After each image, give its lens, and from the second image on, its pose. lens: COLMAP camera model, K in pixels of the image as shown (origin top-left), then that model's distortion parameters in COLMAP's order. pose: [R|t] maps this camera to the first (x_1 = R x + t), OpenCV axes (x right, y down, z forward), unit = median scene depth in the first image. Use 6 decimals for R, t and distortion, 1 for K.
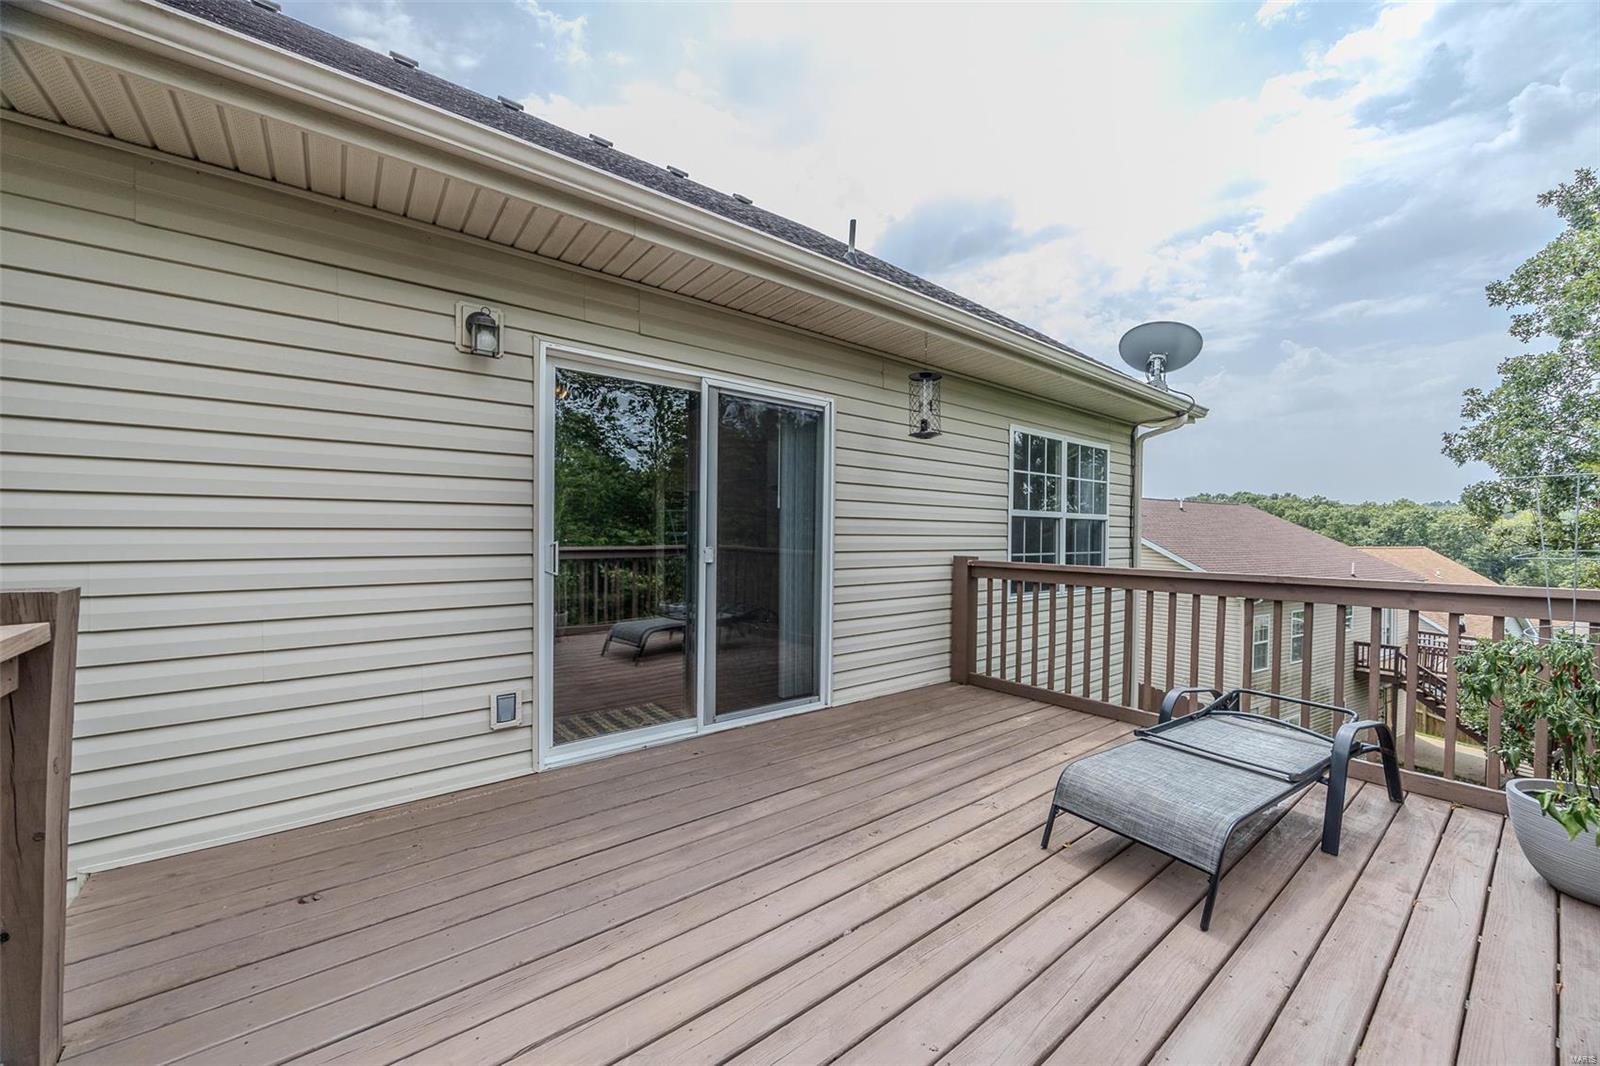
lens RADIAL K [[603.5, 0, 805.0], [0, 603.5, 536.6], [0, 0, 1]] dist [-0.001100, -0.000161]
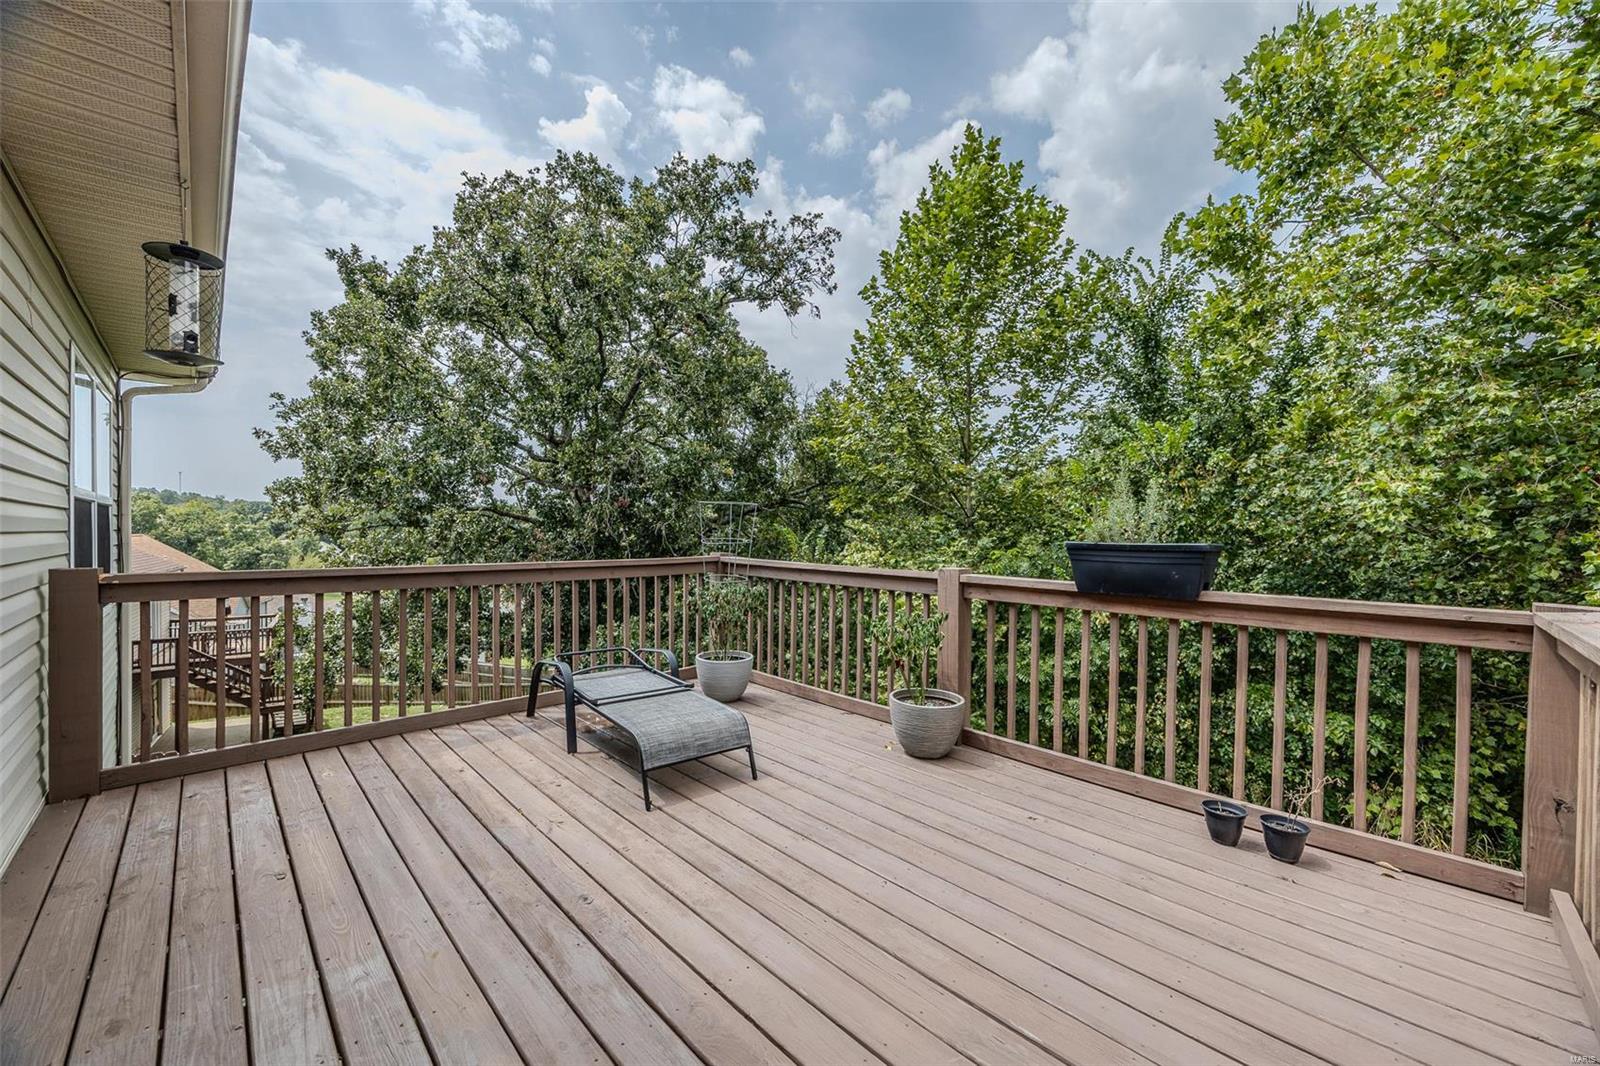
lens RADIAL K [[619.0, 0, 800.0], [0, 619.0, 533.0], [0, 0, 1]] dist [-0.001019, -0.000193]
pose [[-0.092722, -0.014852, 0.995581, -0.367139], [-0.002230, 0.999889, 0.014709, -0.011421], [-0.995690, -0.000856, -0.092745, 0.384891]]
